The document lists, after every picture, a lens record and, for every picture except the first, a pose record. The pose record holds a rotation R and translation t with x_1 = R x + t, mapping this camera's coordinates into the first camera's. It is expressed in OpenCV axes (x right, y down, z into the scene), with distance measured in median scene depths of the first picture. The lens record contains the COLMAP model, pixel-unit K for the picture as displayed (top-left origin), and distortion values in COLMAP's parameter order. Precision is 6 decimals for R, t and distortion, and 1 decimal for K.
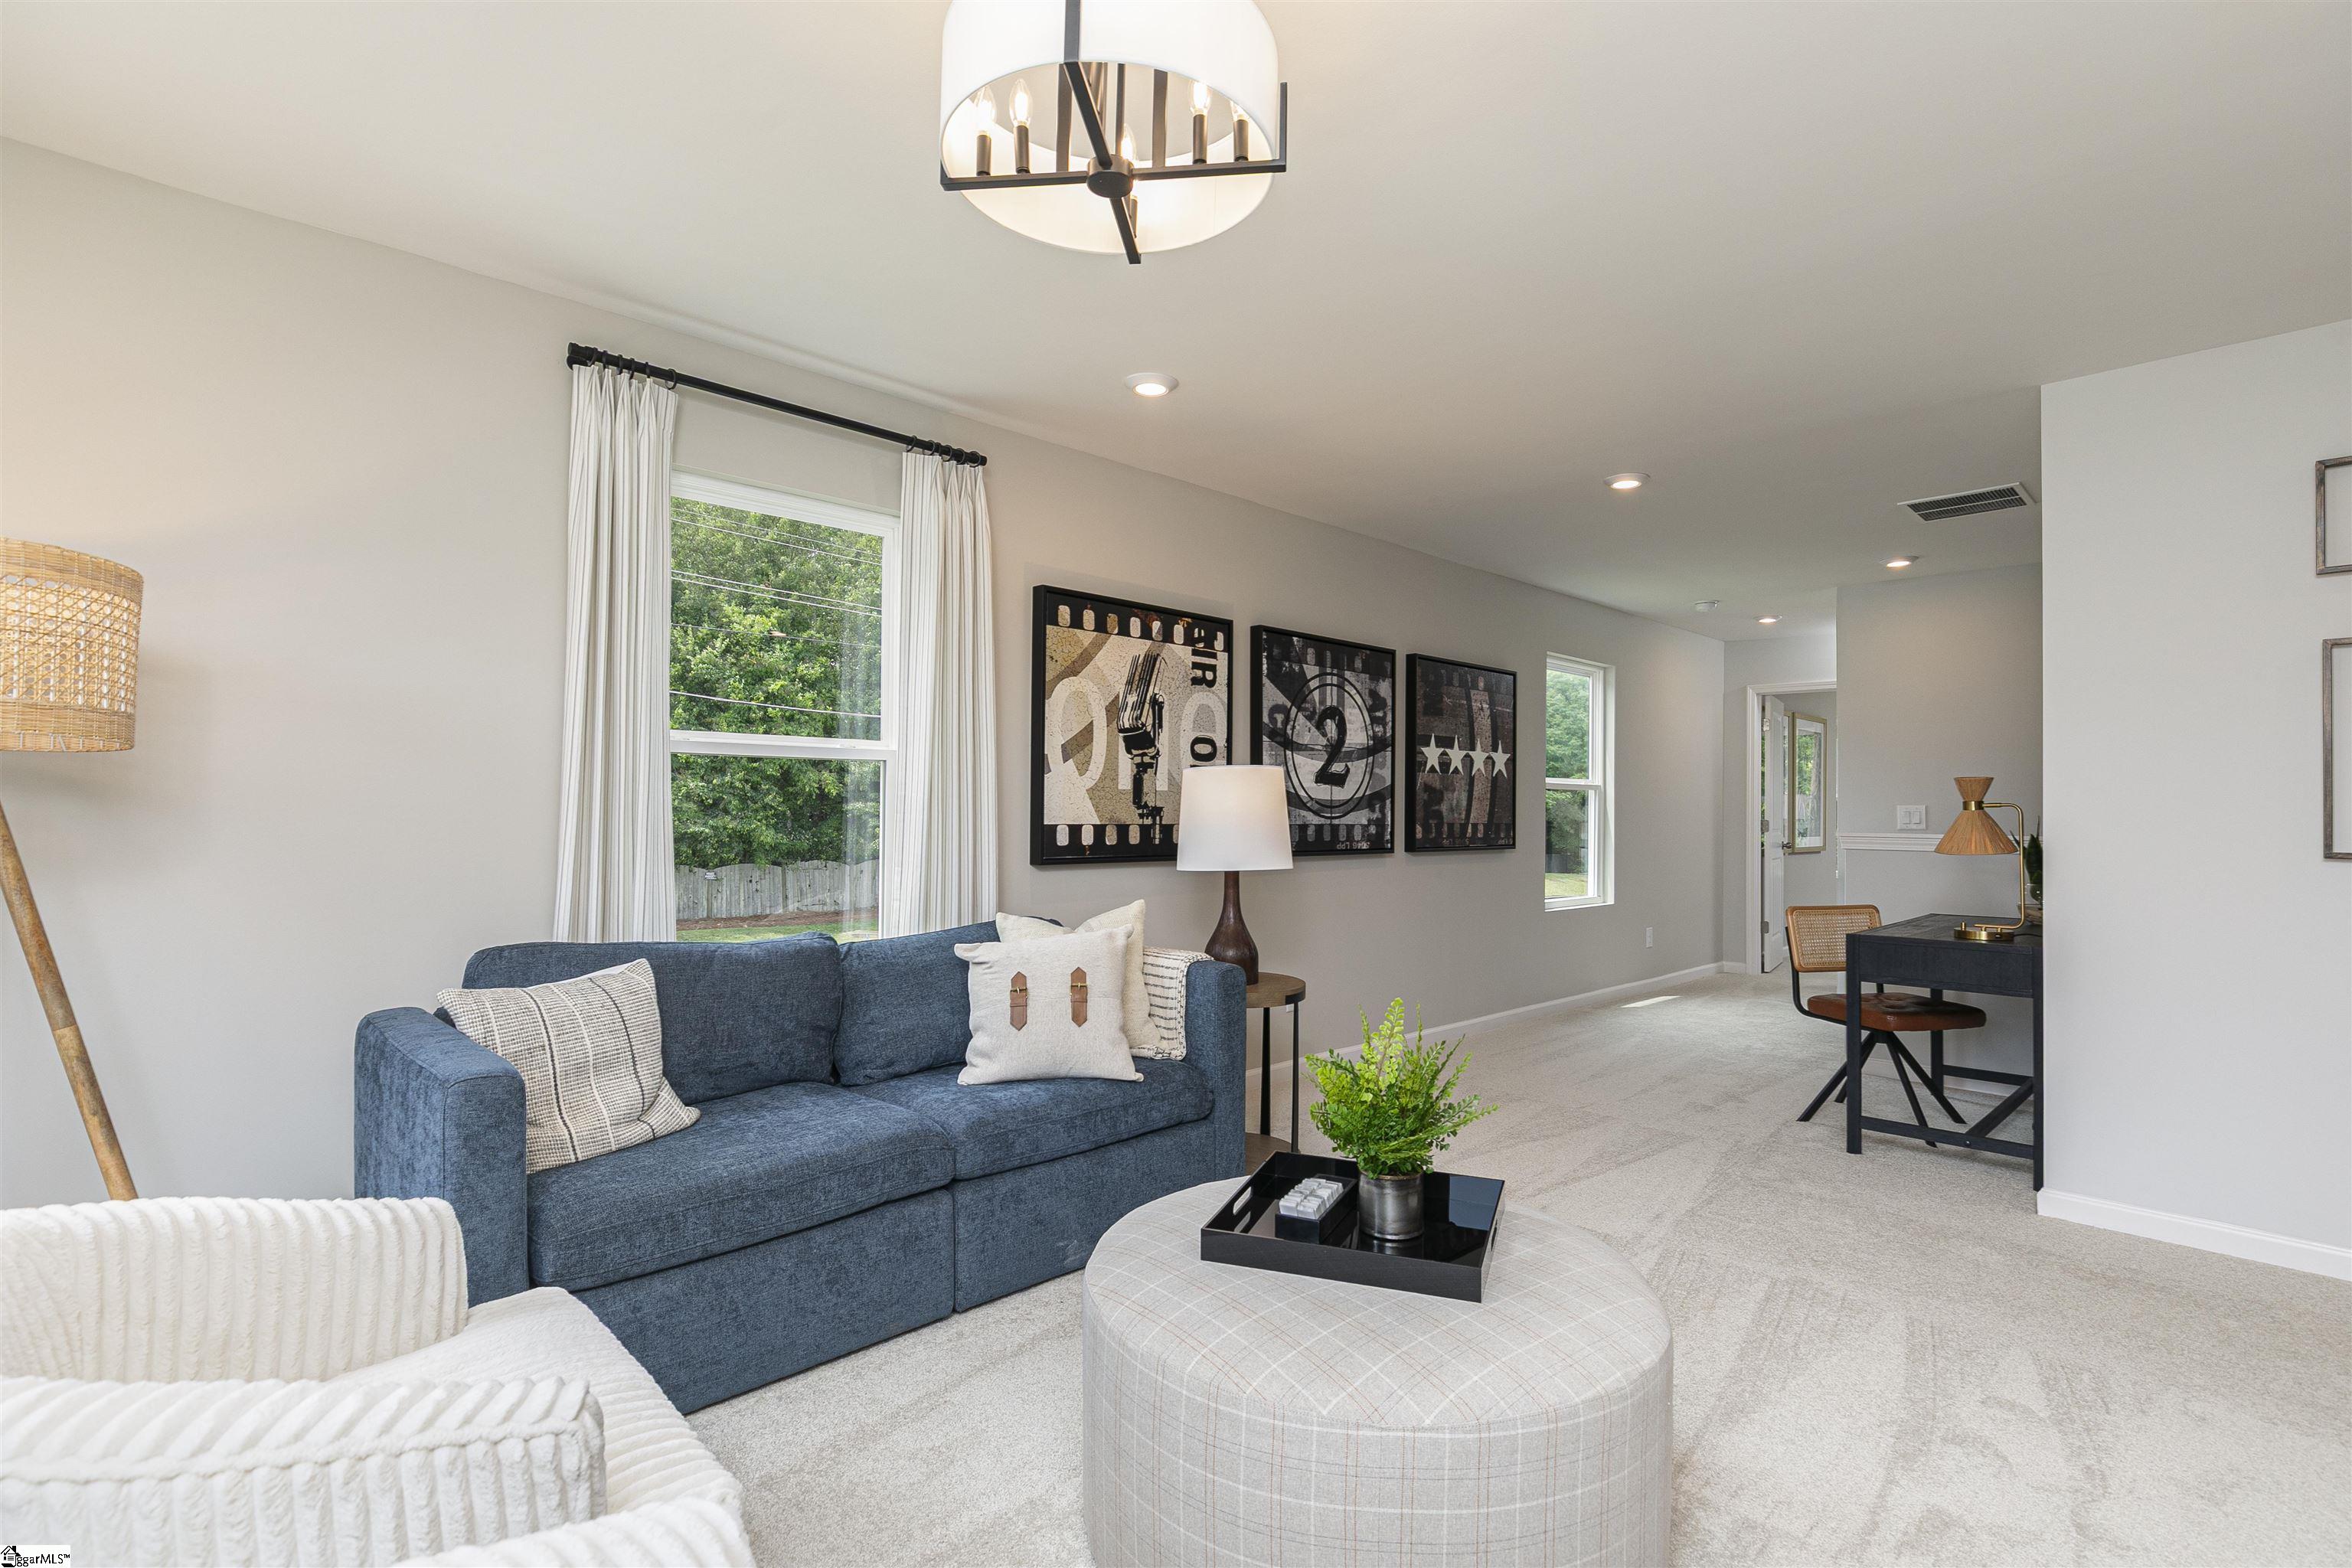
lens RADIAL K [[1183.1, 0, 1157.2], [0, 1183.1, 797.1], [0, 0, 1]] dist [0.005163, -0.000638]
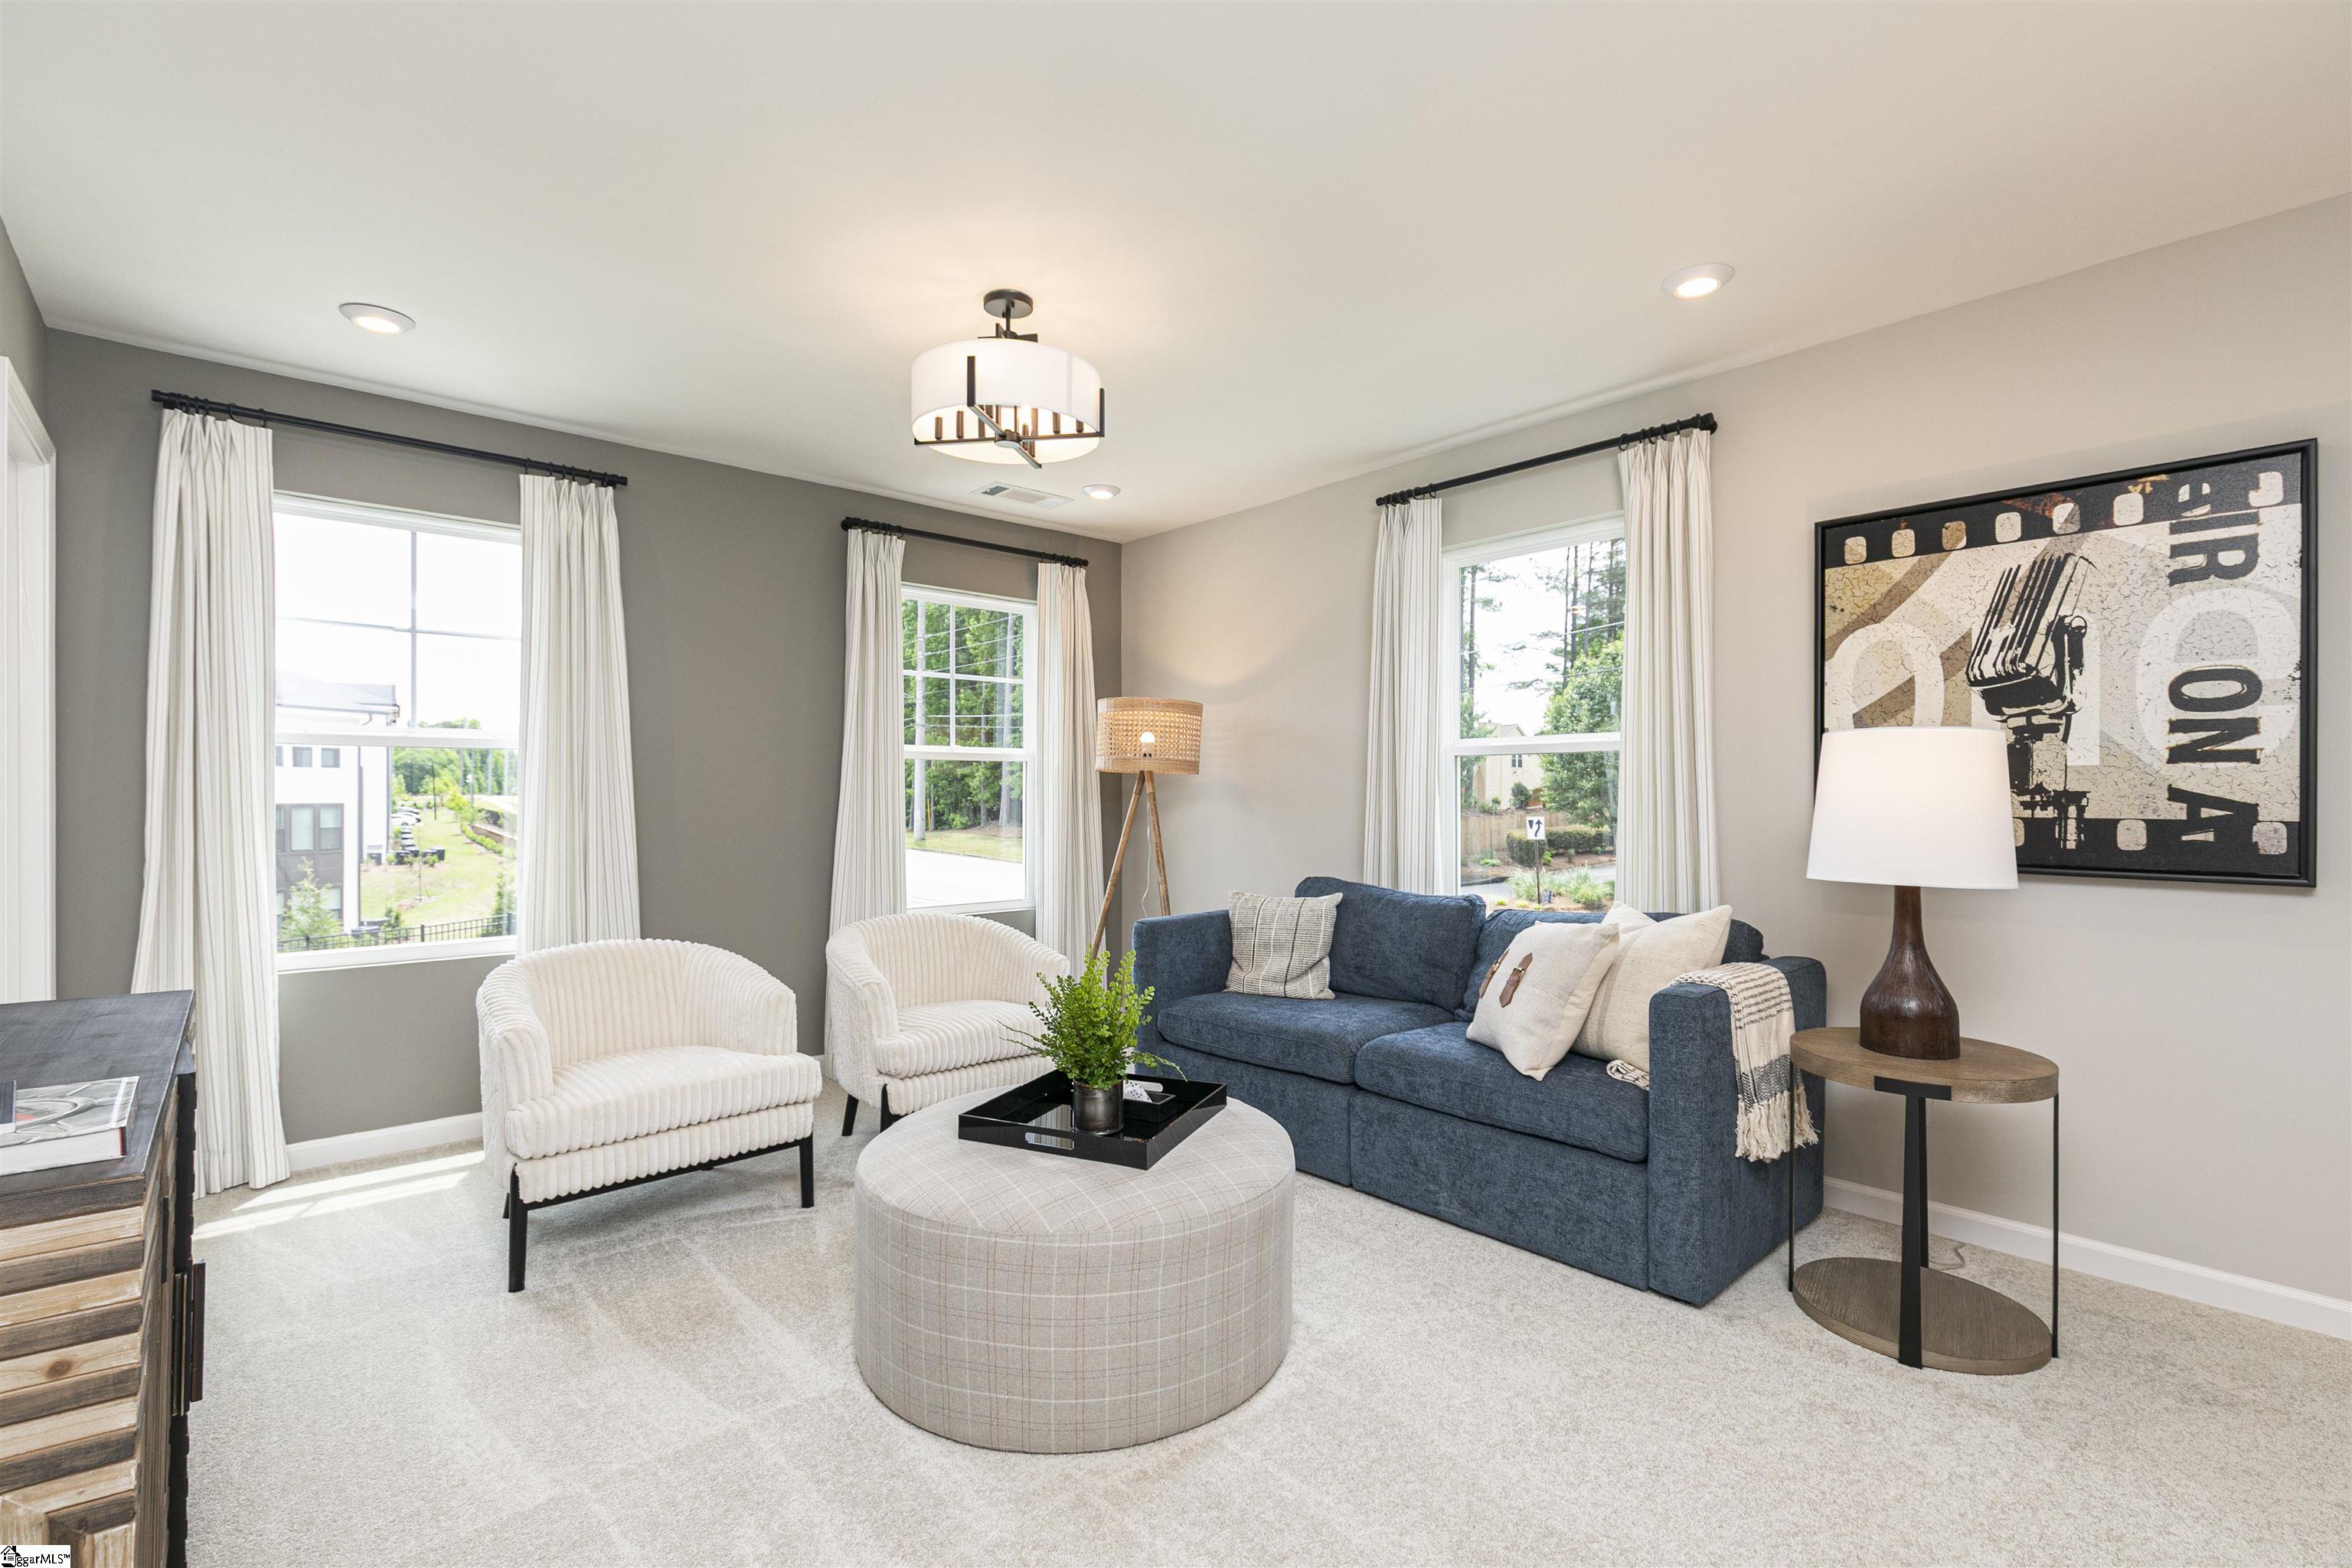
lens RADIAL K [[1050.6, 0, 1155.3], [0, 1050.6, 801.0], [0, 0, 1]] dist [0.002847, 0.000055]
pose [[-0.080678, 0.002473, -0.996737, 0.624950], [0.012615, 0.999919, 0.001460, 0.006663], [0.996660, -0.012456, -0.080703, 0.559148]]
